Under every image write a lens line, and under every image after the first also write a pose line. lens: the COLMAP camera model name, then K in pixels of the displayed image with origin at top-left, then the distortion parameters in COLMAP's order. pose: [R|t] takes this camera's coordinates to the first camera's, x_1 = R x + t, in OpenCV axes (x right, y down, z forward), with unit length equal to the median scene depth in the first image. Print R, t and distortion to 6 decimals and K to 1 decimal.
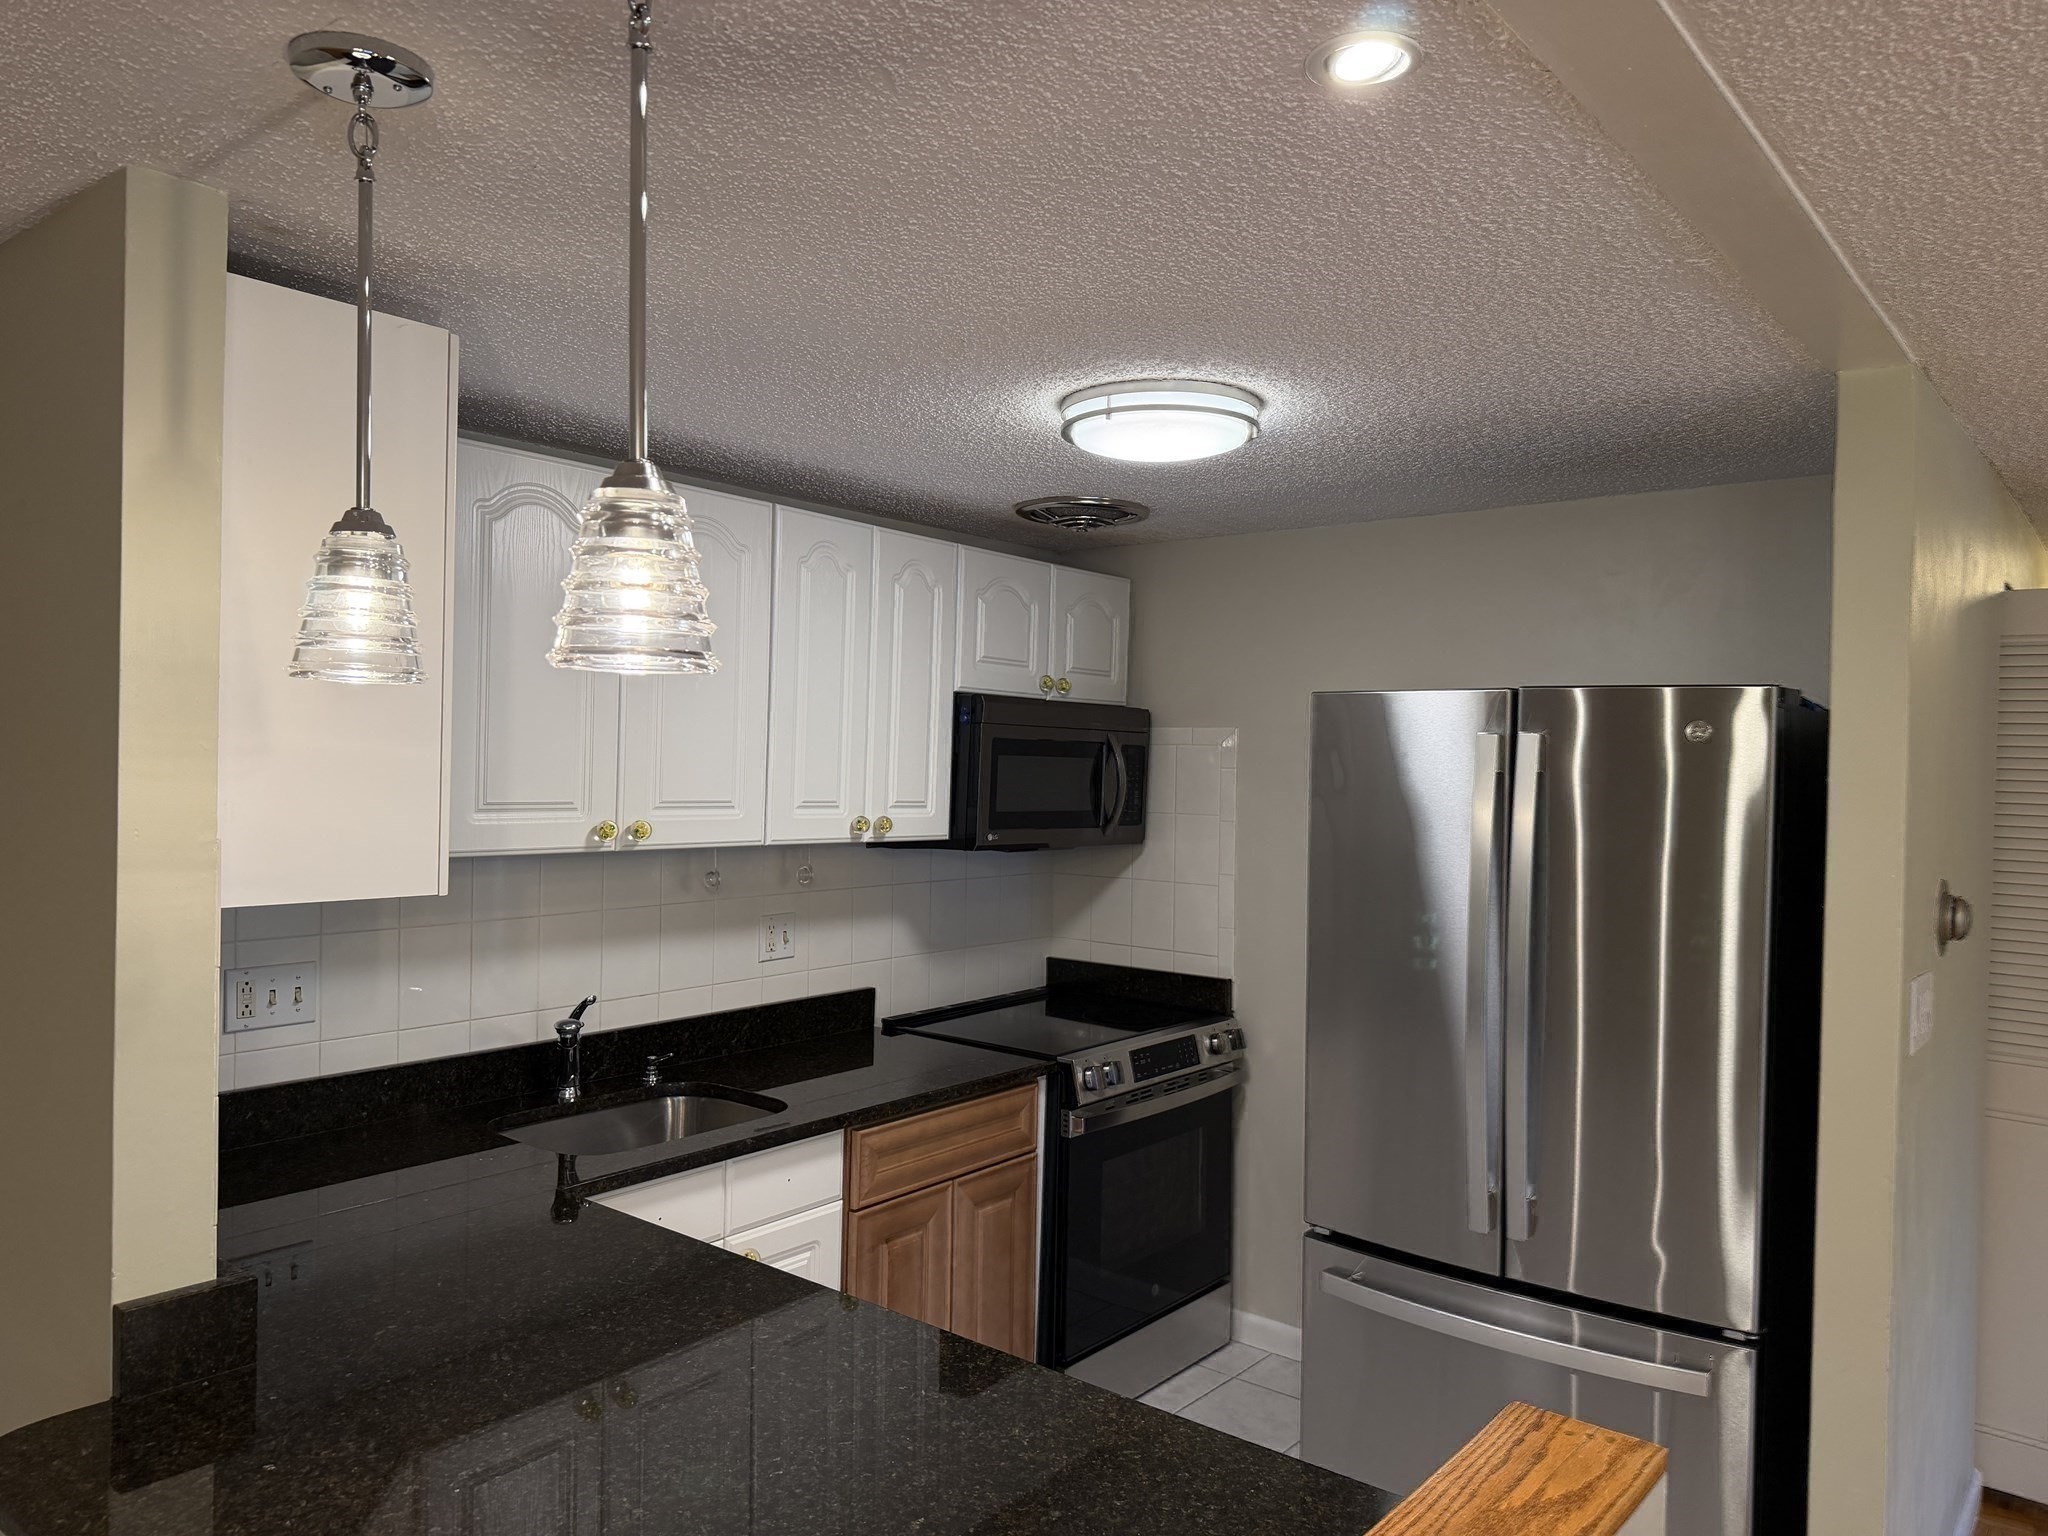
lens RADIAL K [[1440.6, 0, 1024.0], [0, 1440.6, 768.0], [0, 0, 1]] dist [0.127008, -0.173697]
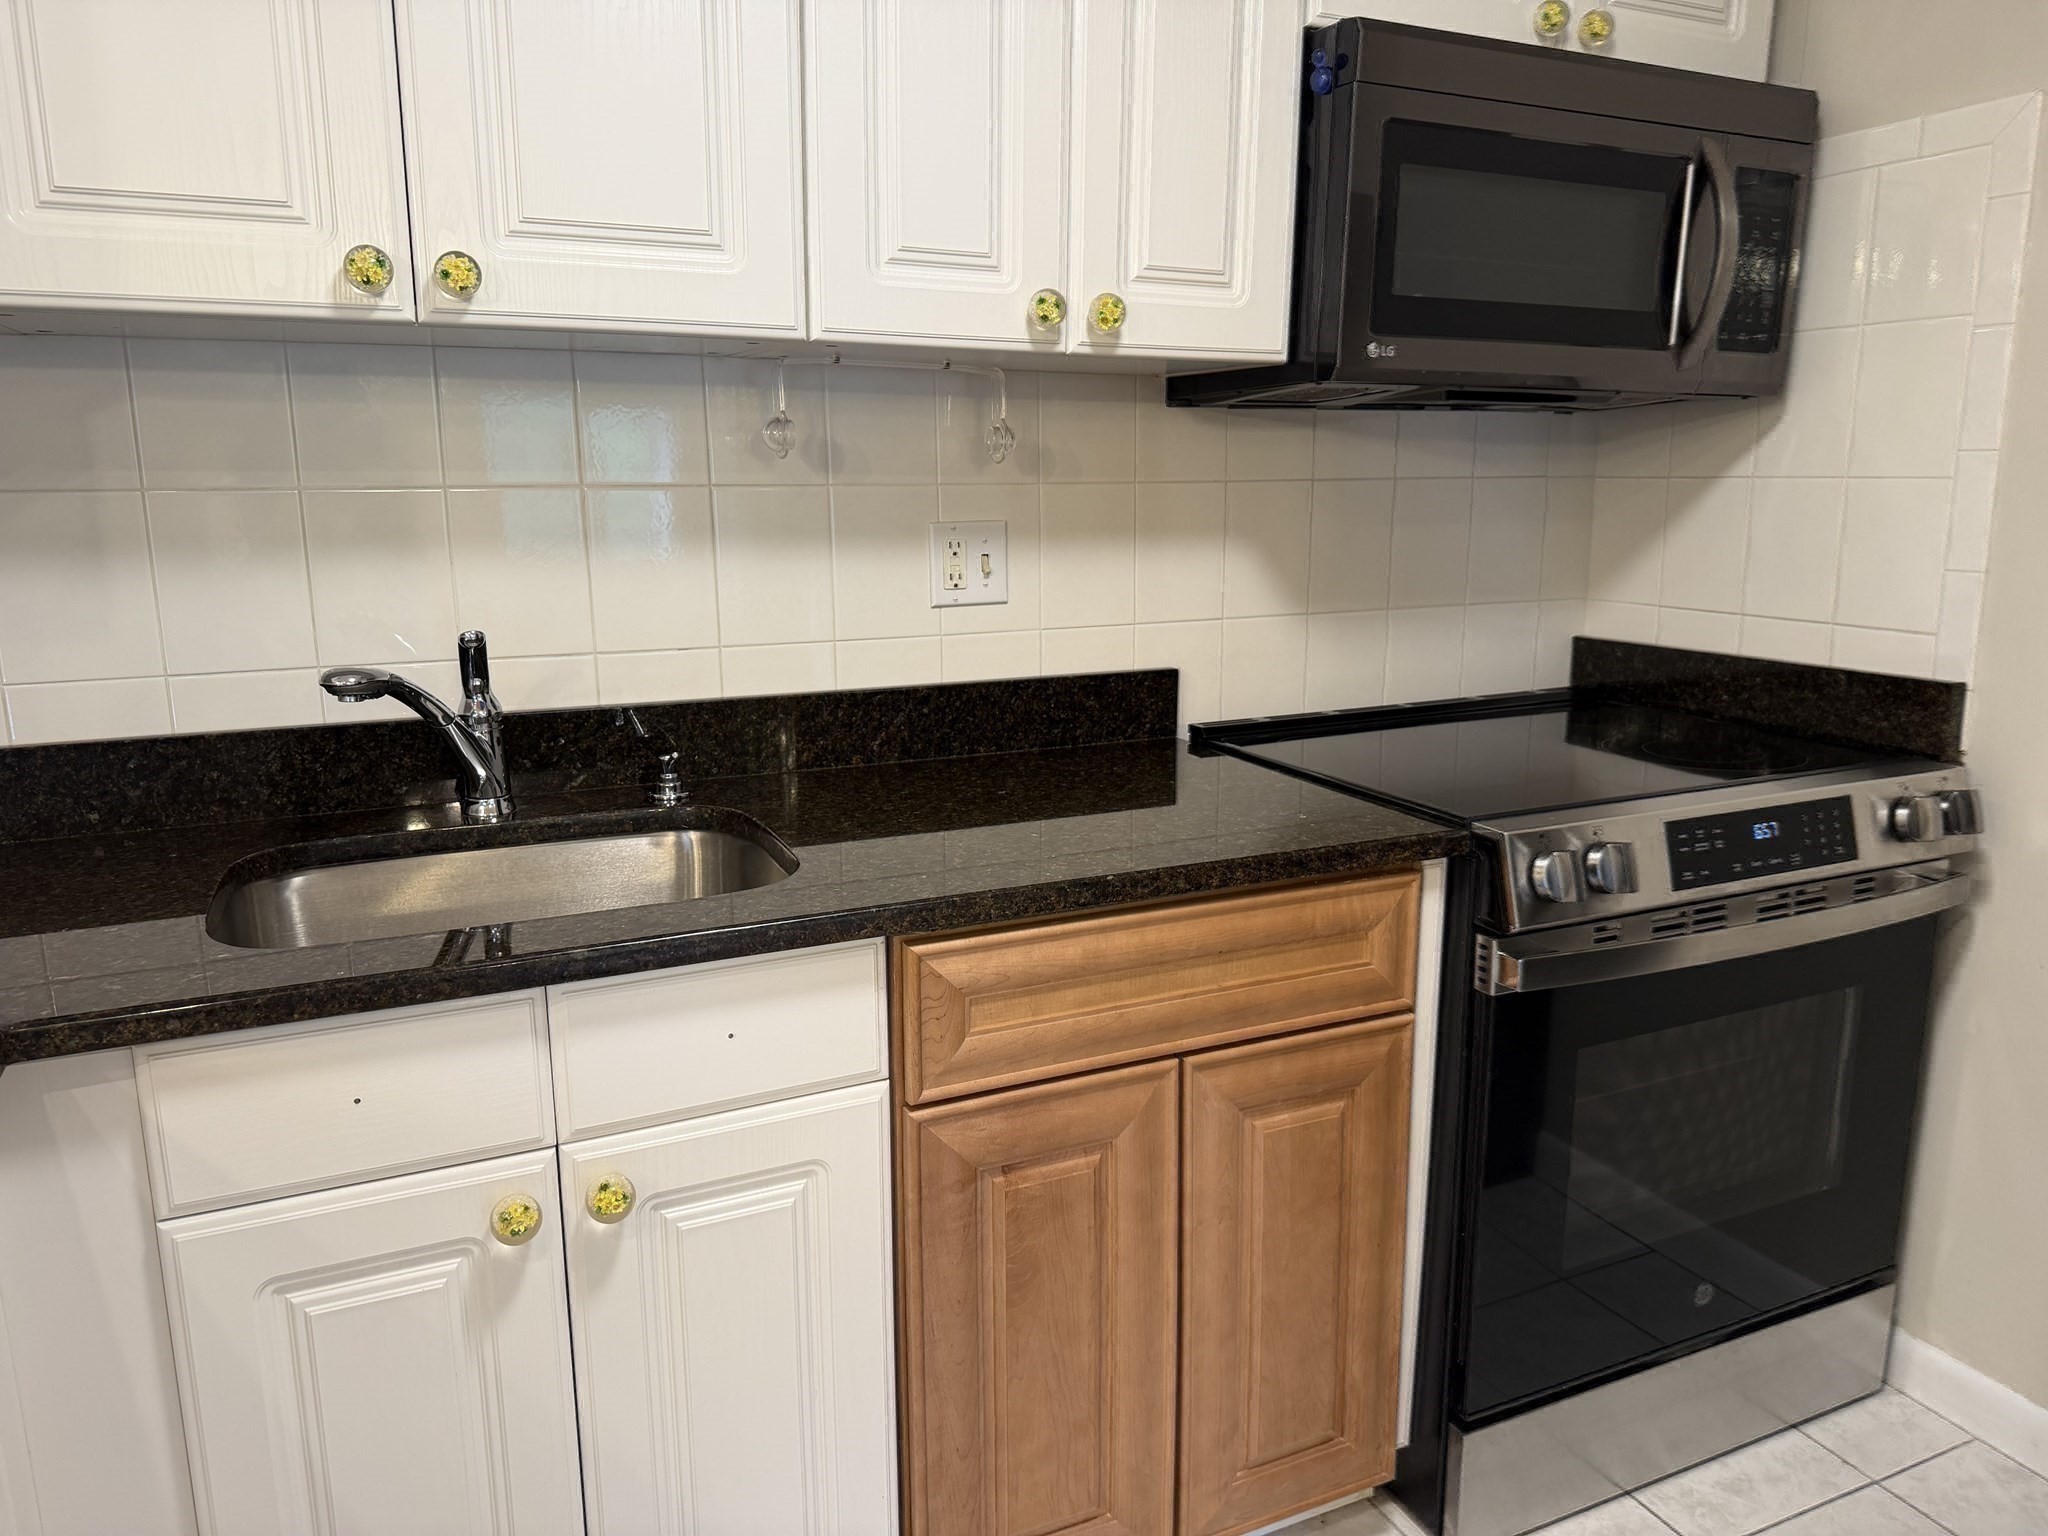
lens RADIAL K [[1440.6, 0, 1024.0], [0, 1440.6, 768.0], [0, 0, 1]] dist [0.127008, -0.173697]
pose [[0.898265, 0.067438, -0.434249, 0.090820], [0.015921, 0.982512, 0.185517, 0.091997], [0.439166, -0.173557, 0.881482, 0.515731]]
